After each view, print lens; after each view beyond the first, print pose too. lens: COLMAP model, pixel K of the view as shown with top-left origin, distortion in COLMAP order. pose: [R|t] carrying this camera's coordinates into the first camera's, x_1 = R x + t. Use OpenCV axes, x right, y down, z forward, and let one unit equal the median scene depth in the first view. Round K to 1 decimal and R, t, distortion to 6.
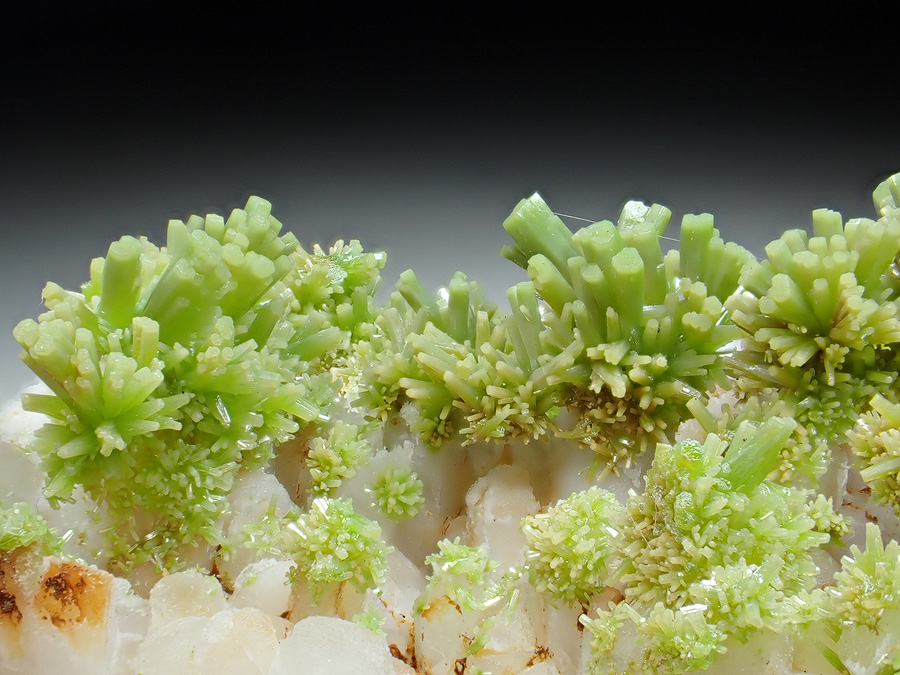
lens RADIAL K [[1293.0, 0, 450.0], [0, 1293.0, 337.5], [0, 0, 1]] dist [0.030193, 0.082830]
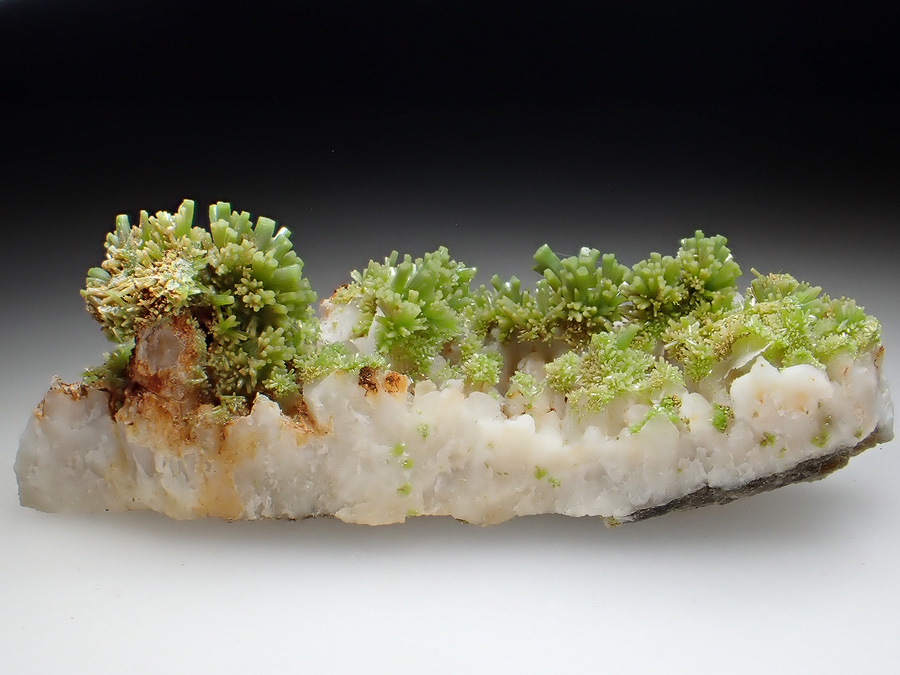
lens RADIAL K [[1293.0, 0, 450.0], [0, 1293.0, 337.5], [0, 0, 1]] dist [0.030193, 0.082830]
pose [[0.999280, 0.003273, 0.037790, -0.236162], [-0.002847, 0.999932, -0.011332, 0.108397], [-0.037824, 0.011216, 0.999221, -1.655909]]
